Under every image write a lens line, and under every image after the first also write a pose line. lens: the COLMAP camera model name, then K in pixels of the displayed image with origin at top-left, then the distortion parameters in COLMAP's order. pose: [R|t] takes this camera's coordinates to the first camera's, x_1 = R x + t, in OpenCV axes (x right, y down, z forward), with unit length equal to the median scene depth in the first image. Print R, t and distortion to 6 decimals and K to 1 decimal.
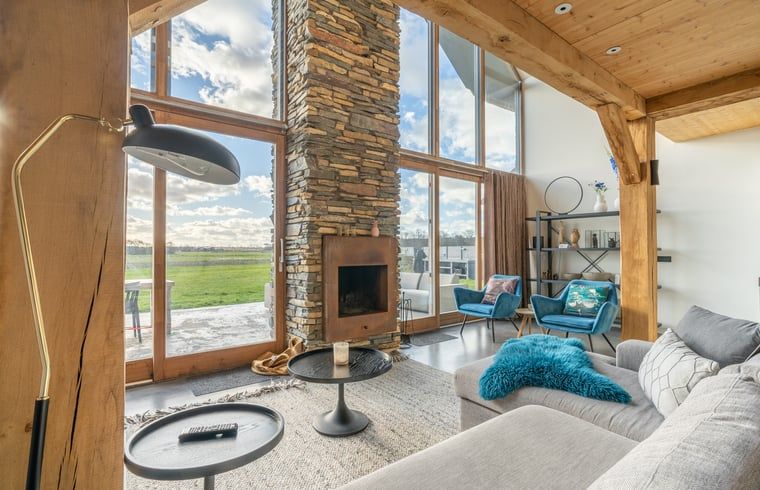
lens RADIAL K [[356.7, 0, 382.7], [0, 356.7, 242.3], [0, 0, 1]] dist [-0.016140, -0.000599]
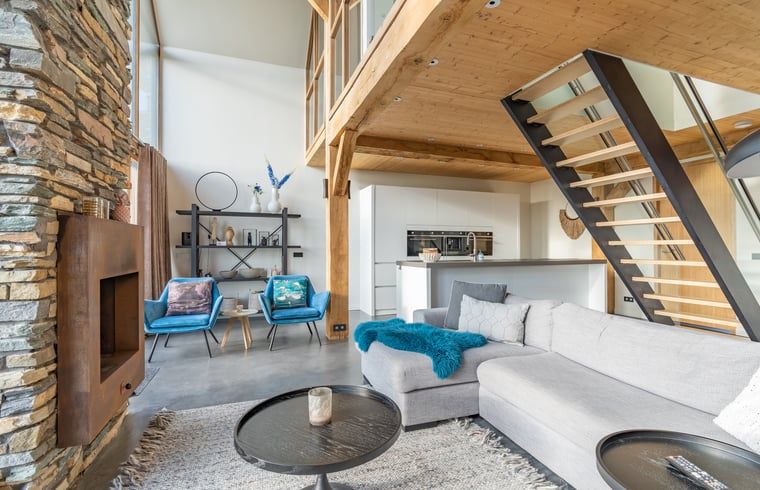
lens RADIAL K [[356.7, 0, 376.1], [0, 356.7, 246.0], [0, 0, 1]] dist [-0.016140, -0.000599]
pose [[0.286958, 0.006401, 0.957922, -0.438736], [-0.024867, 0.999690, 0.000769, 0.009849], [-0.957620, -0.024041, 0.287028, 0.451525]]
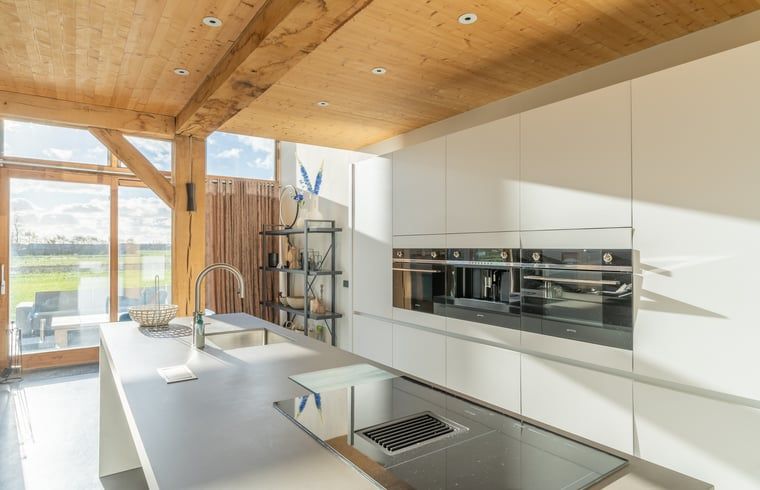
lens RADIAL K [[435.3, 0, 379.7], [0, 435.3, 245.2], [0, 0, 1]] dist [0.000901, 0.000094]
pose [[0.999632, 0.002666, -0.026978, 1.160369], [-0.002237, 0.999871, 0.015920, -0.085434], [0.027017, -0.015854, 0.999509, -0.093919]]
